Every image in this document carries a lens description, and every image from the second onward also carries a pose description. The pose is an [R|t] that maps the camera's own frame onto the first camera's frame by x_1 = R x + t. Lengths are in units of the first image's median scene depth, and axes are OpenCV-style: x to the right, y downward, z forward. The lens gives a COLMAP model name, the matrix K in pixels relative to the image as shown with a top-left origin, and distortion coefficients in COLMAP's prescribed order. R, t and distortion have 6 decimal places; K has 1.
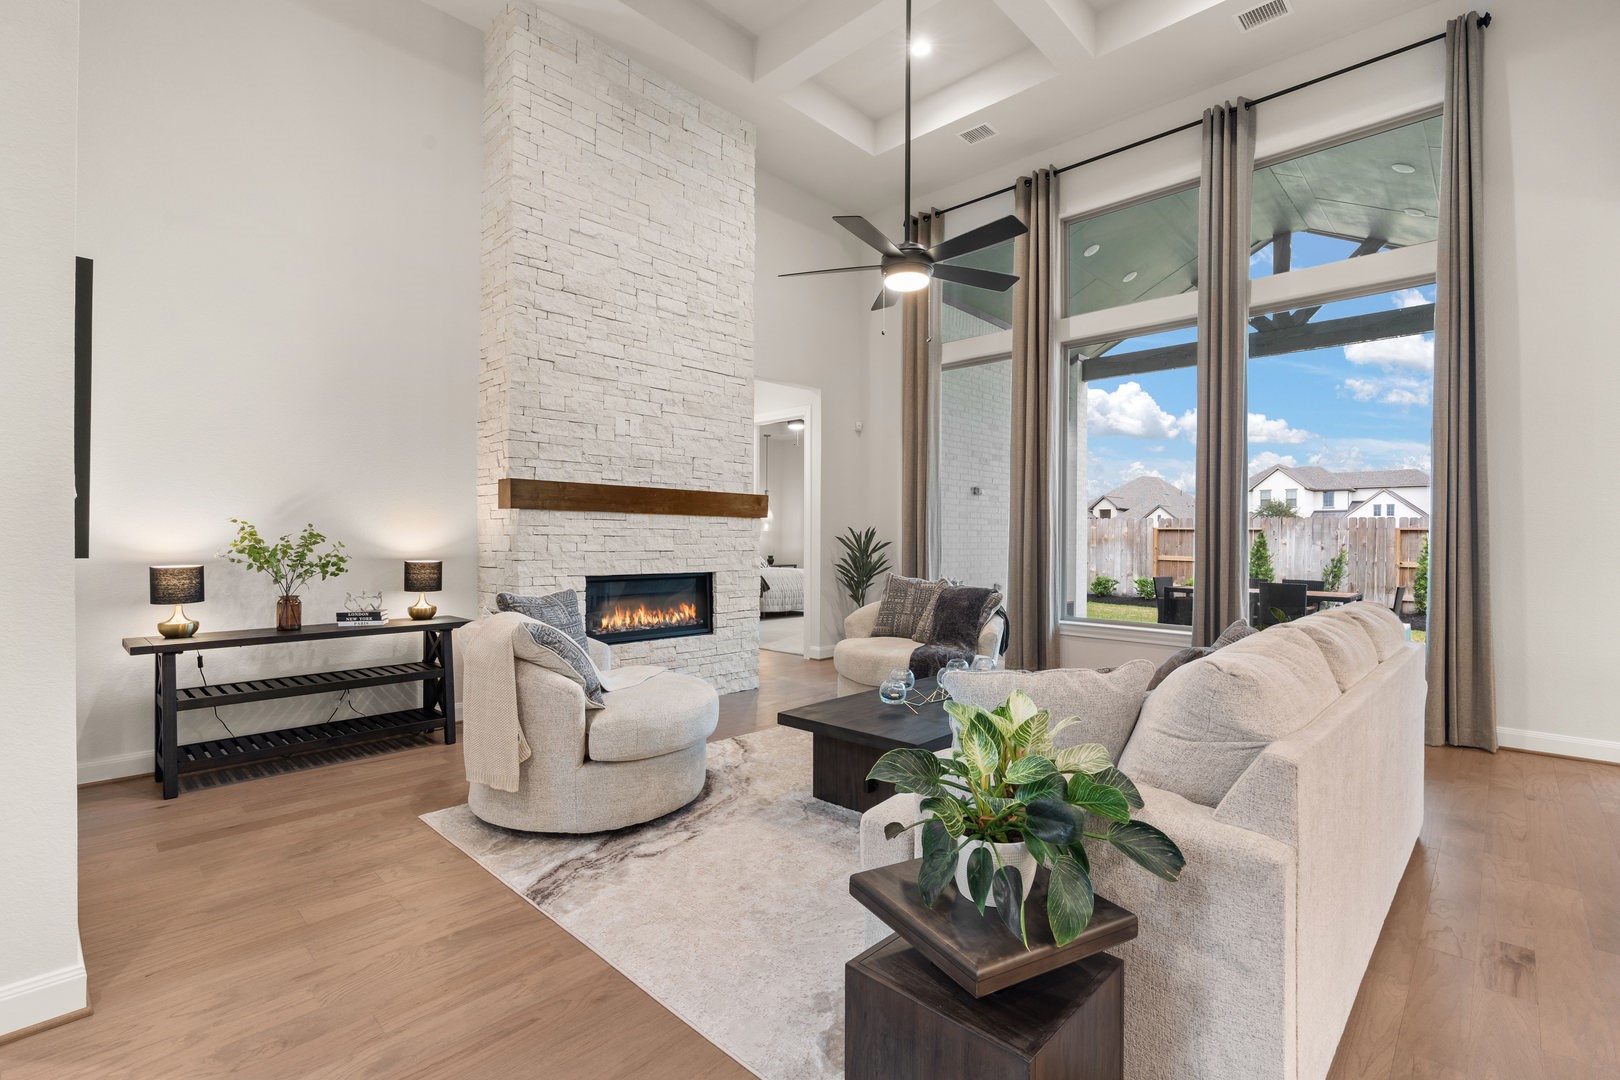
lens RADIAL K [[732.1, 0, 808.5], [0, 732.1, 537.8], [0, 0, 1]] dist [-0.007209, 0.000885]
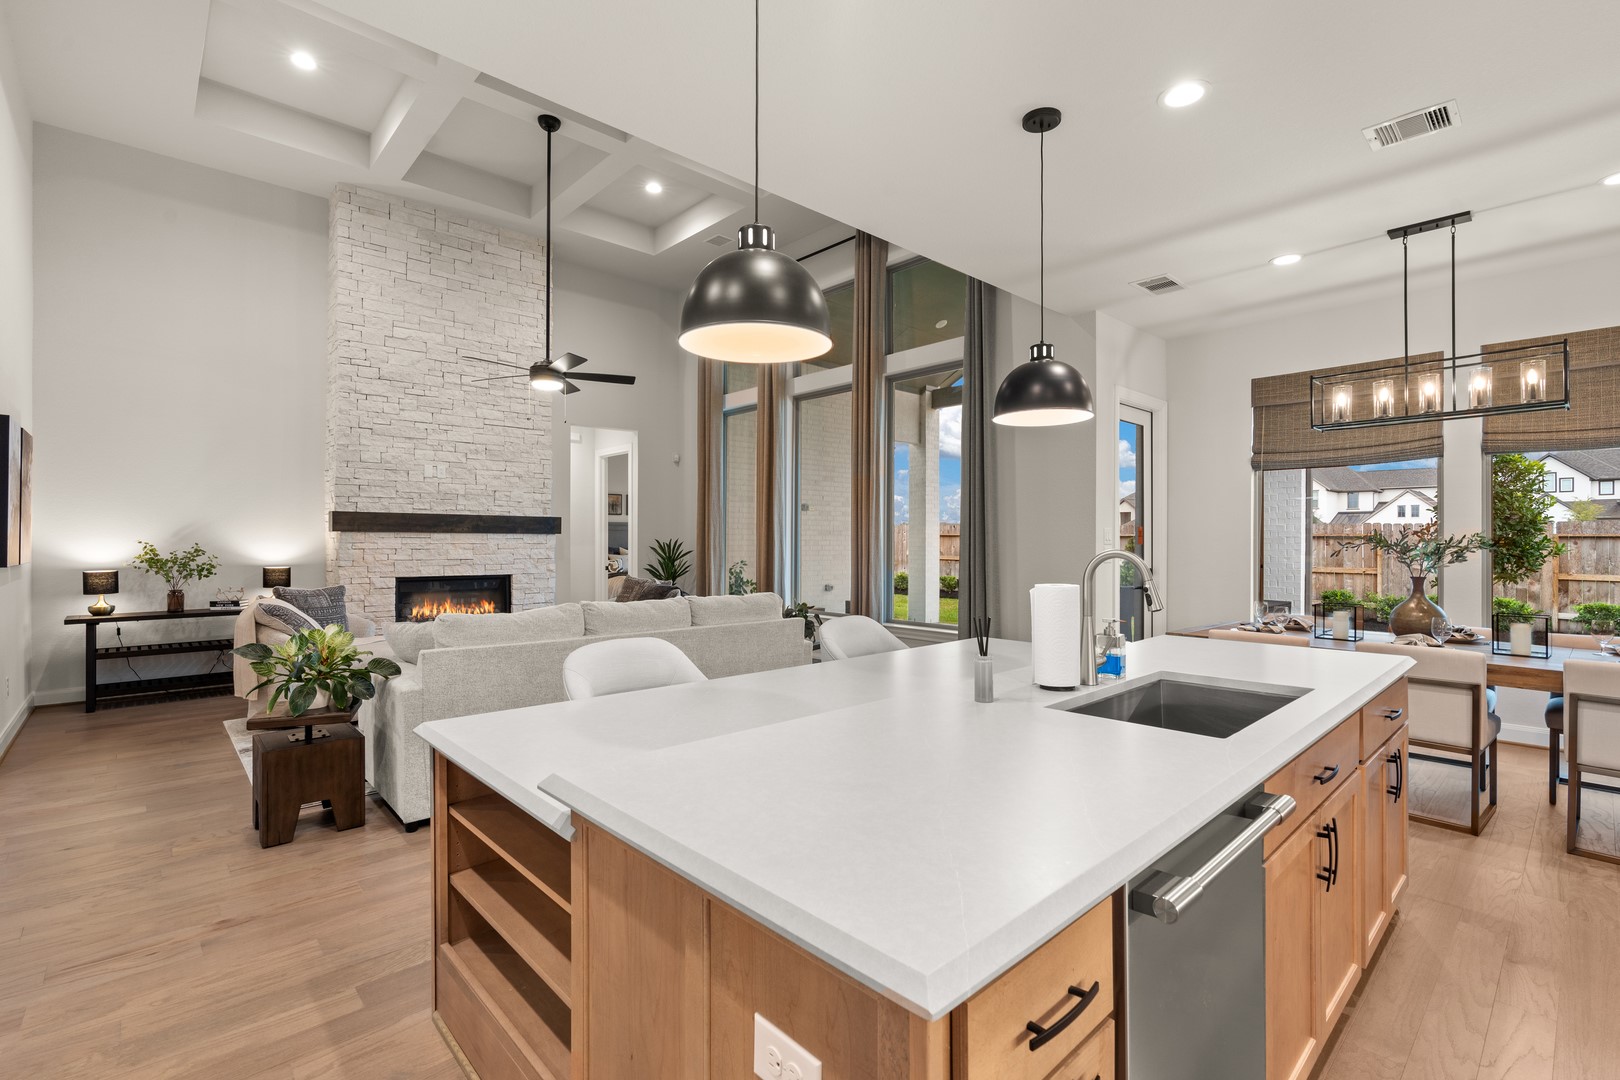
lens RADIAL K [[732.1, 0, 805.5], [0, 732.1, 536.7], [0, 0, 1]] dist [-0.007209, 0.000885]
pose [[0.998203, -0.003927, -0.059795, 0.588285], [0.003595, 0.999978, -0.005658, -0.016635], [0.059816, 0.005433, 0.998195, -0.383462]]
